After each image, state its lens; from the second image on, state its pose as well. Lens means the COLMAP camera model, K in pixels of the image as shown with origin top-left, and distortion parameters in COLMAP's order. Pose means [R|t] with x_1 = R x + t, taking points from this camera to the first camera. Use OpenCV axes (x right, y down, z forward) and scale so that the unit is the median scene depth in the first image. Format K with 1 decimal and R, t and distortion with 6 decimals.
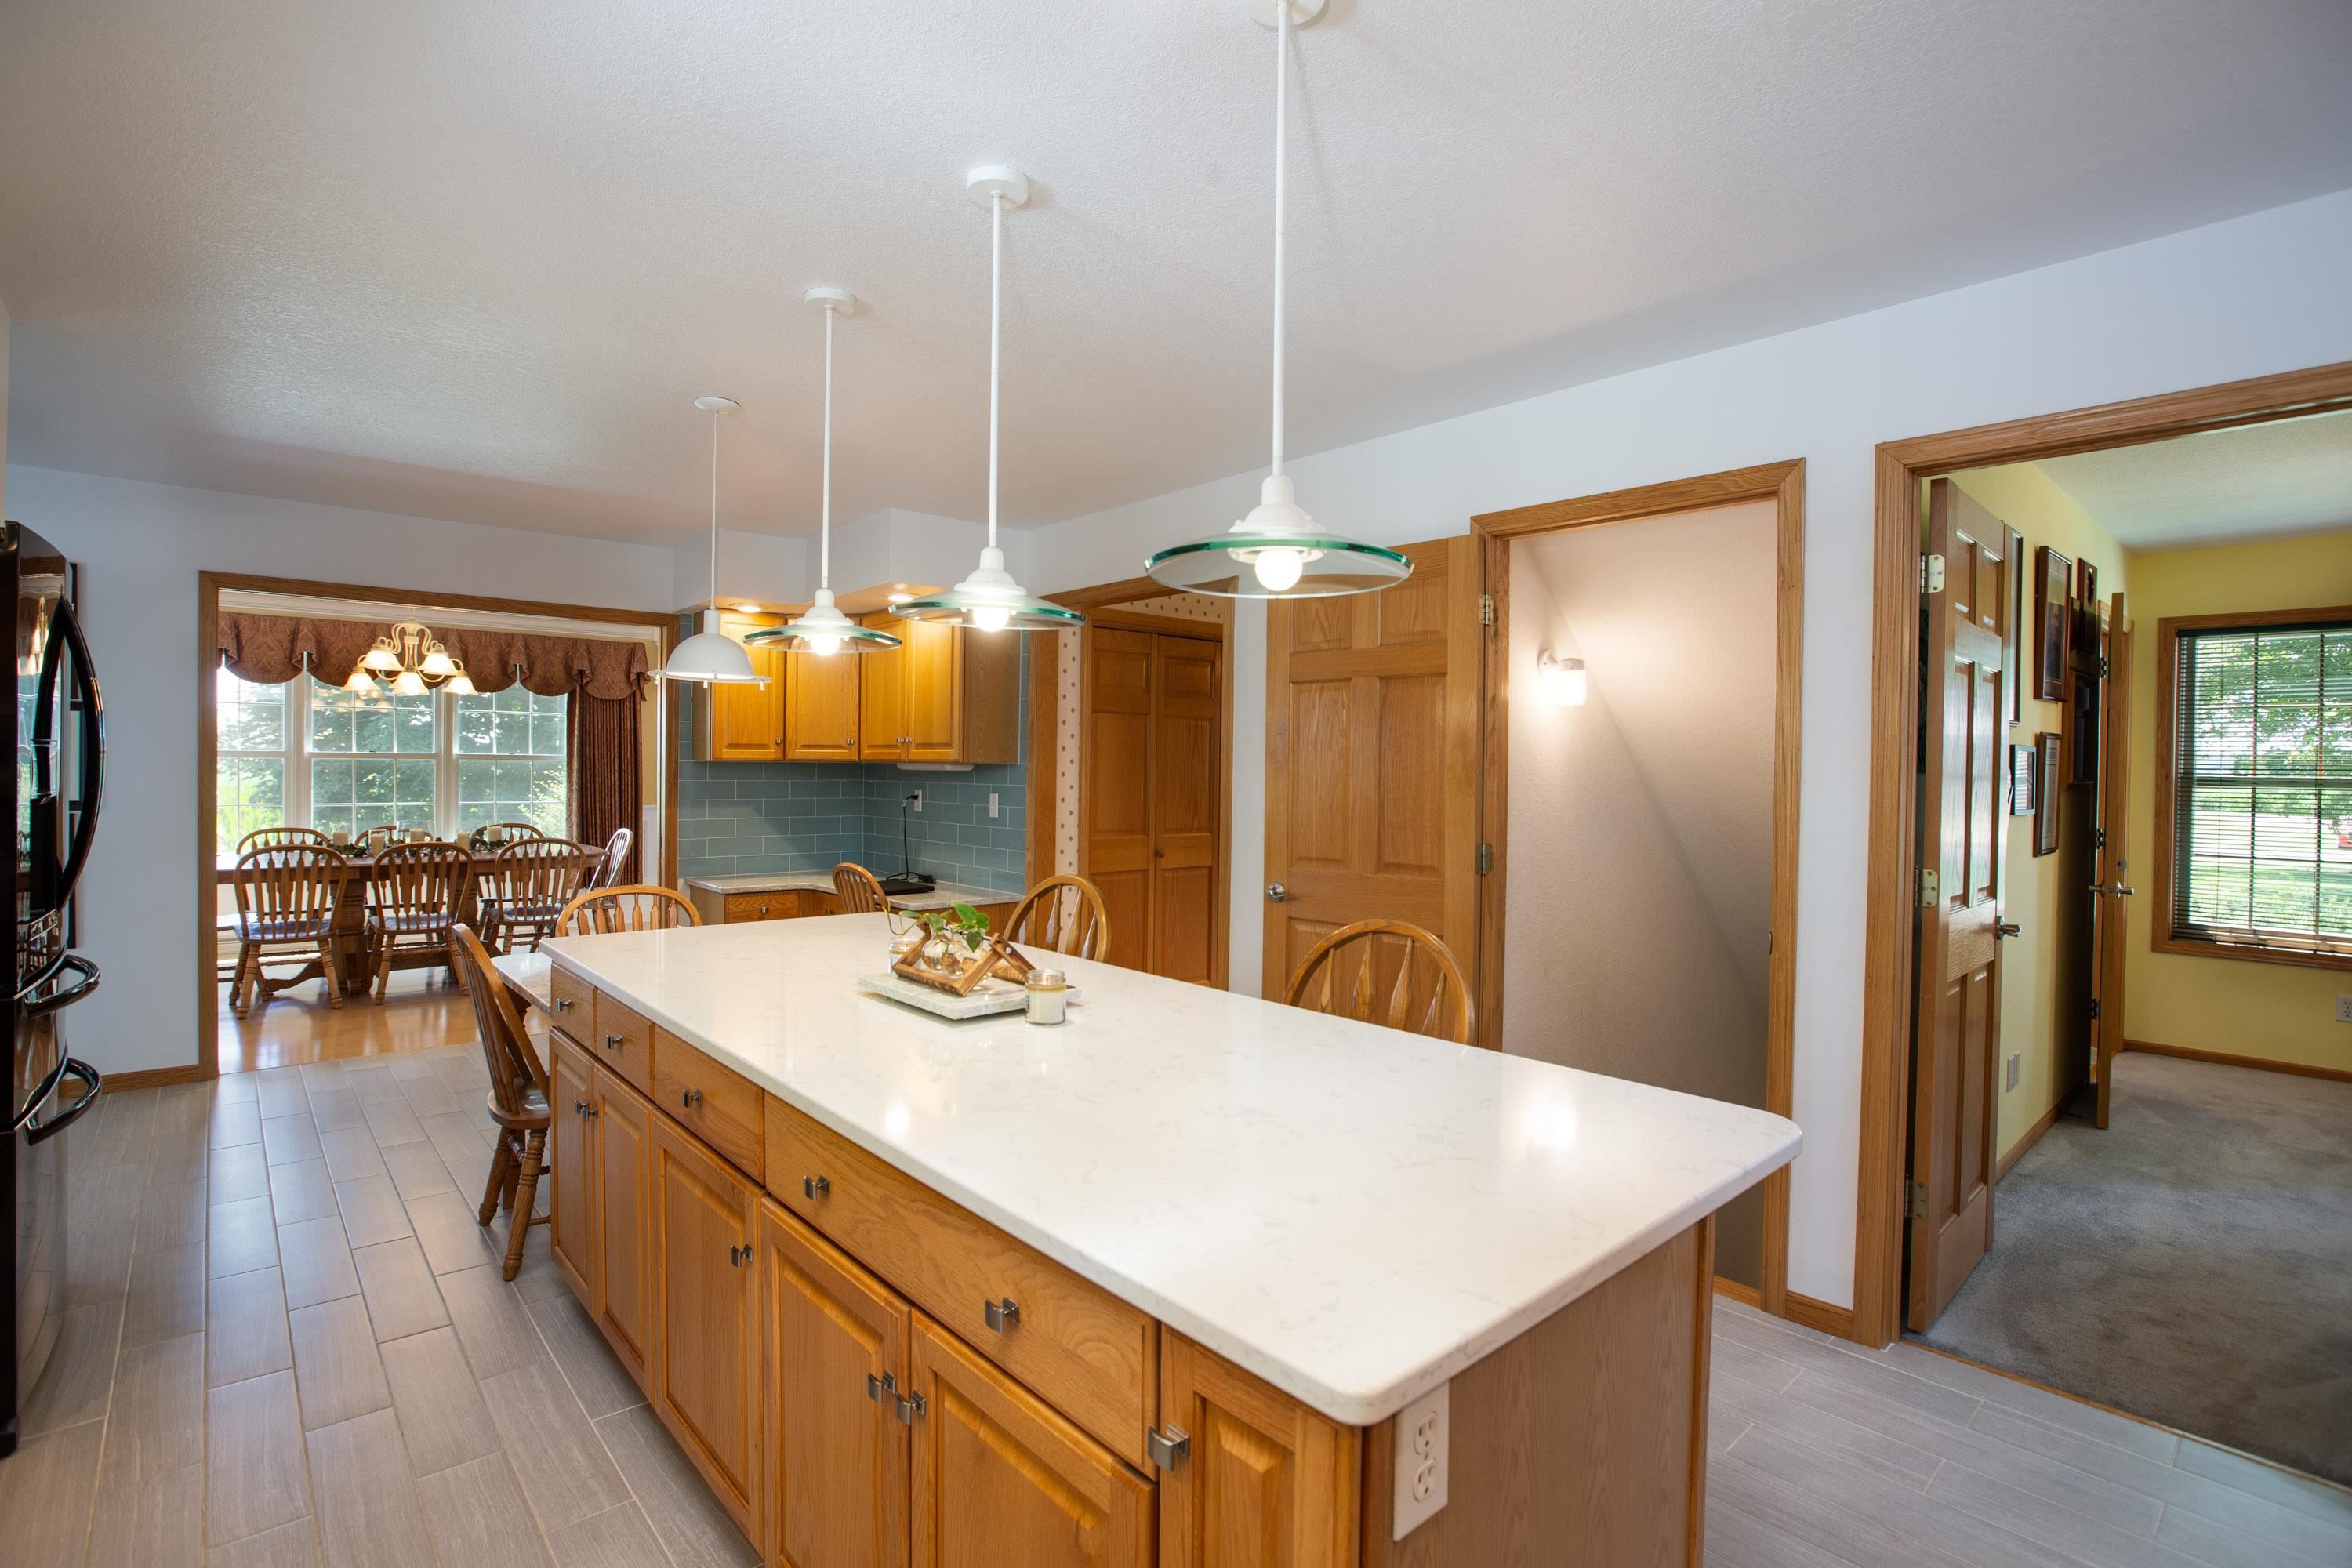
lens RADIAL K [[1093.9, 0, 1179.9], [0, 1093.9, 776.6], [0, 0, 1]] dist [-0.031916, 0.004686]
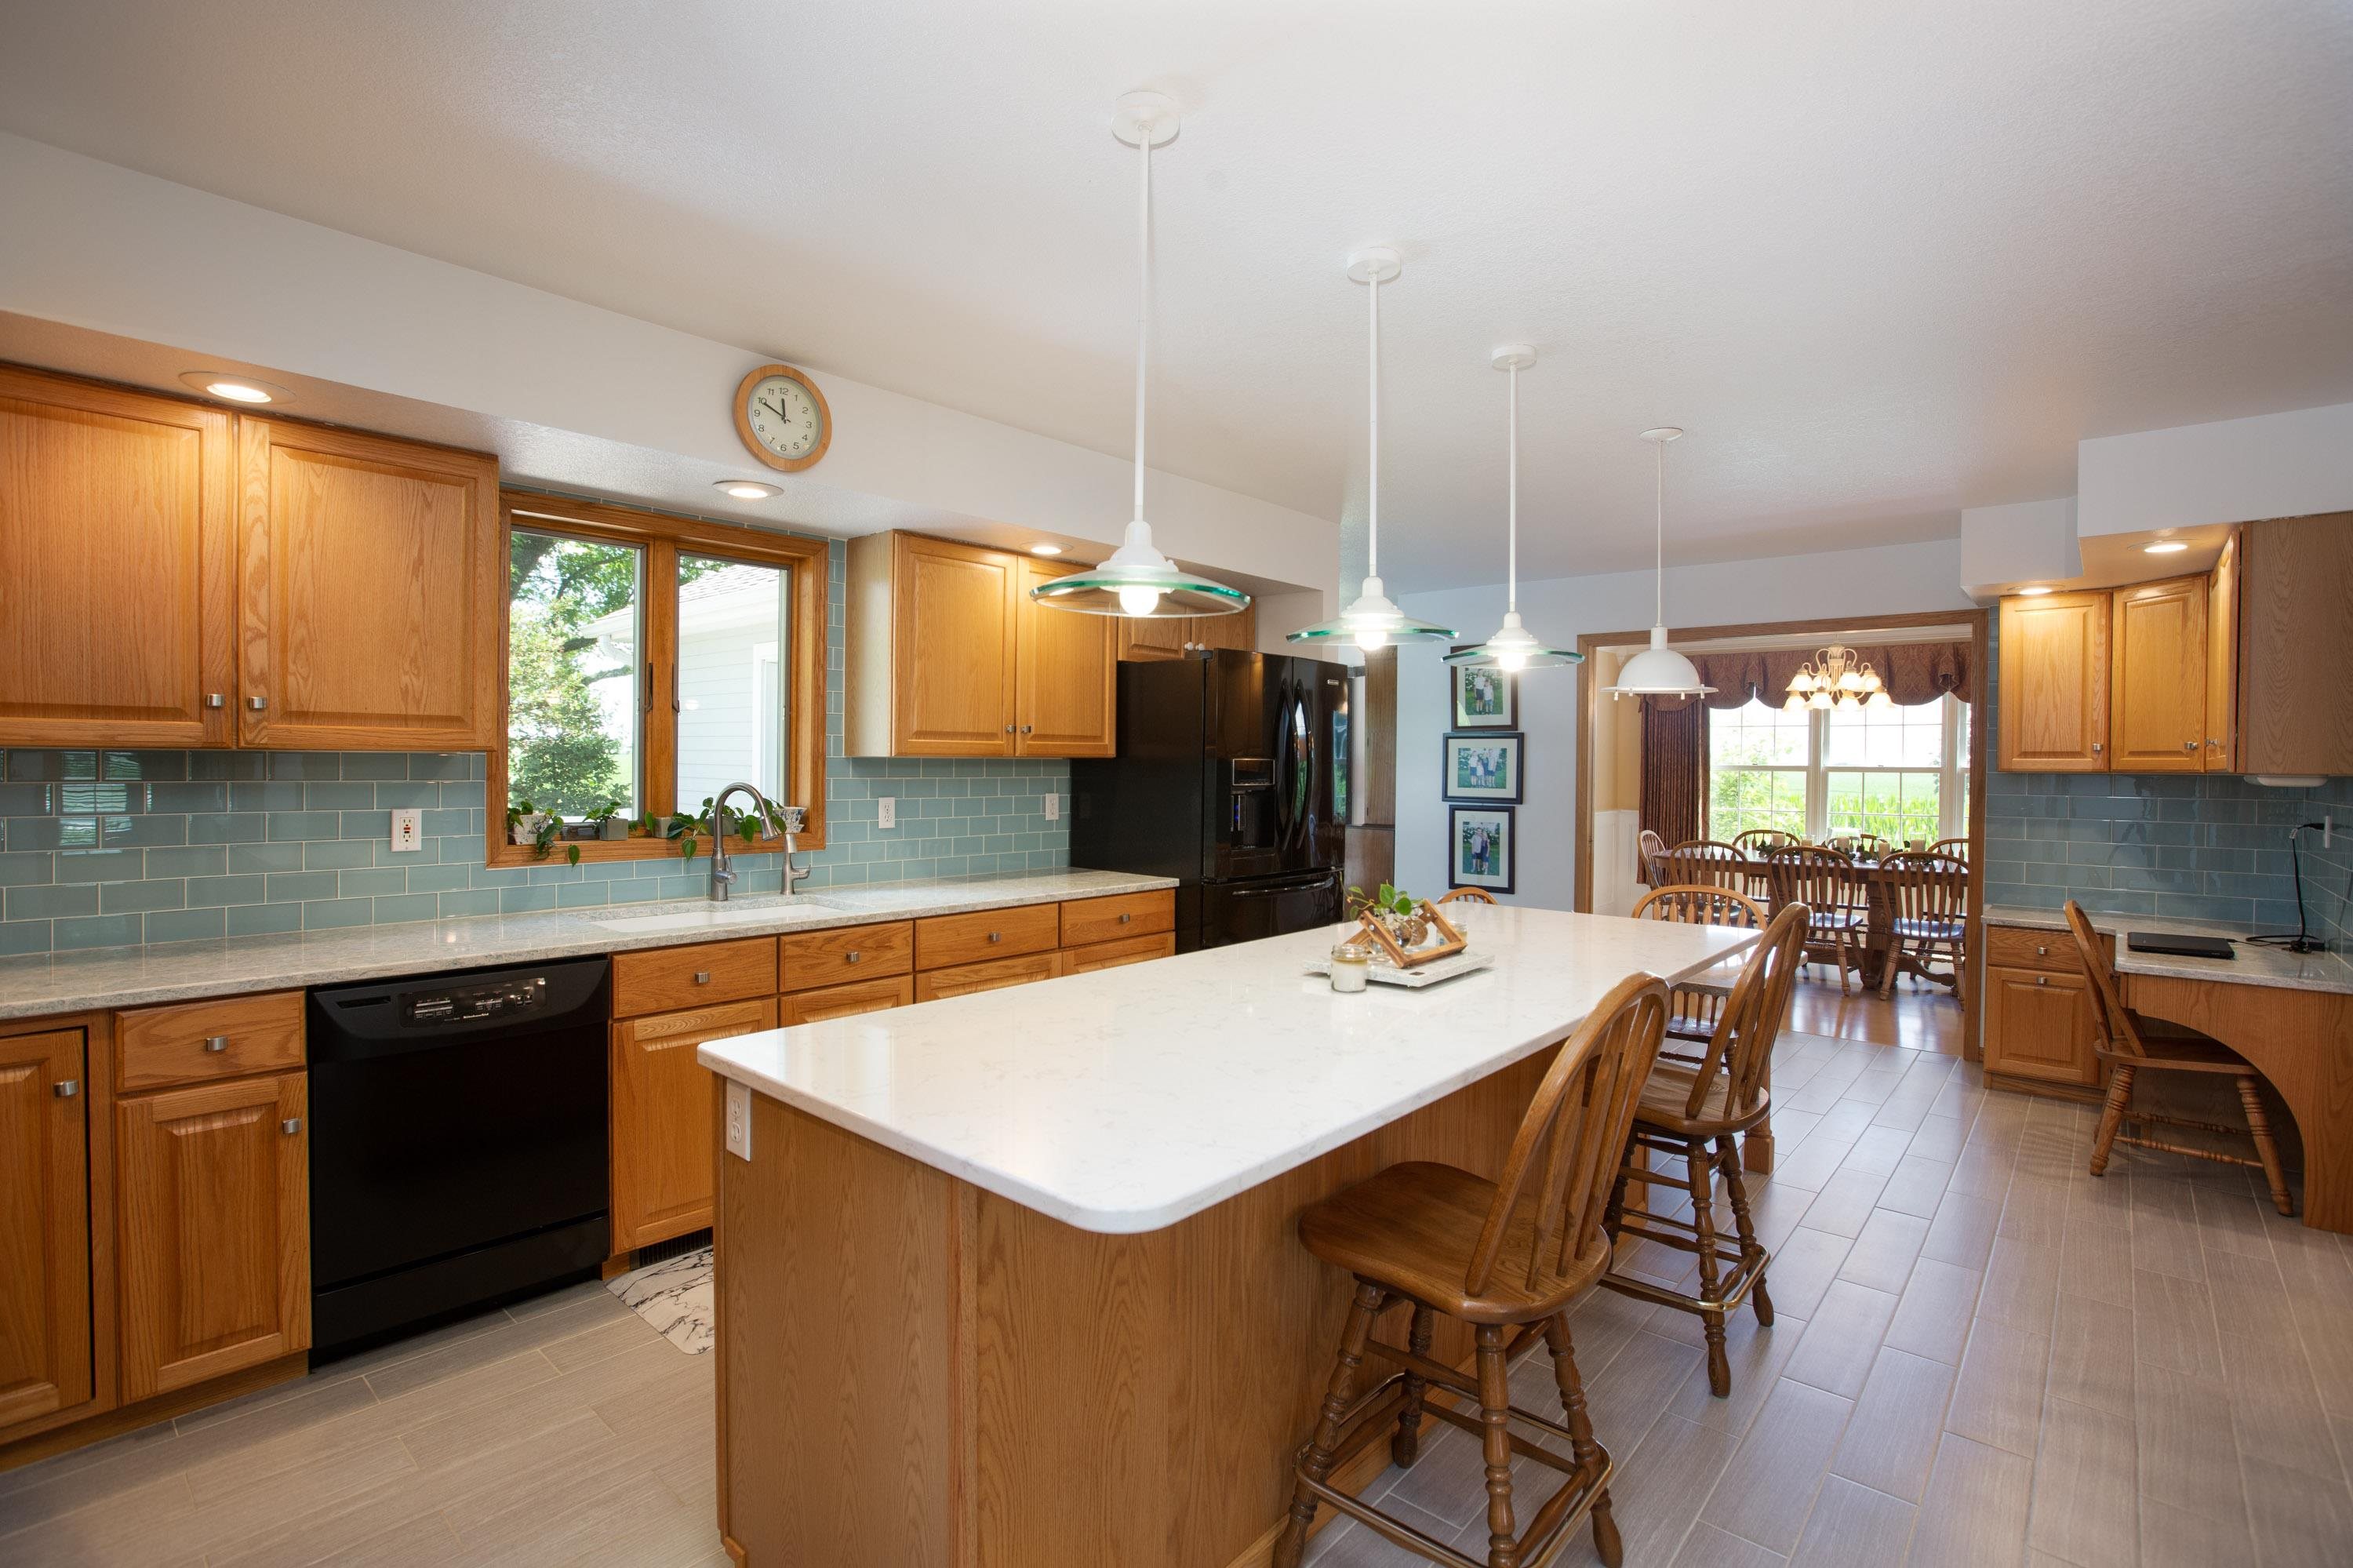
lens RADIAL K [[1094.4, 0, 1183.1], [0, 1094.4, 773.1], [0, 0, 1]] dist [-0.031916, 0.004686]
pose [[0.131344, -0.001272, -0.991336, 0.289944], [-0.015248, 0.999878, -0.003303, -0.000670], [0.991220, 0.015550, 0.131308, 0.208855]]
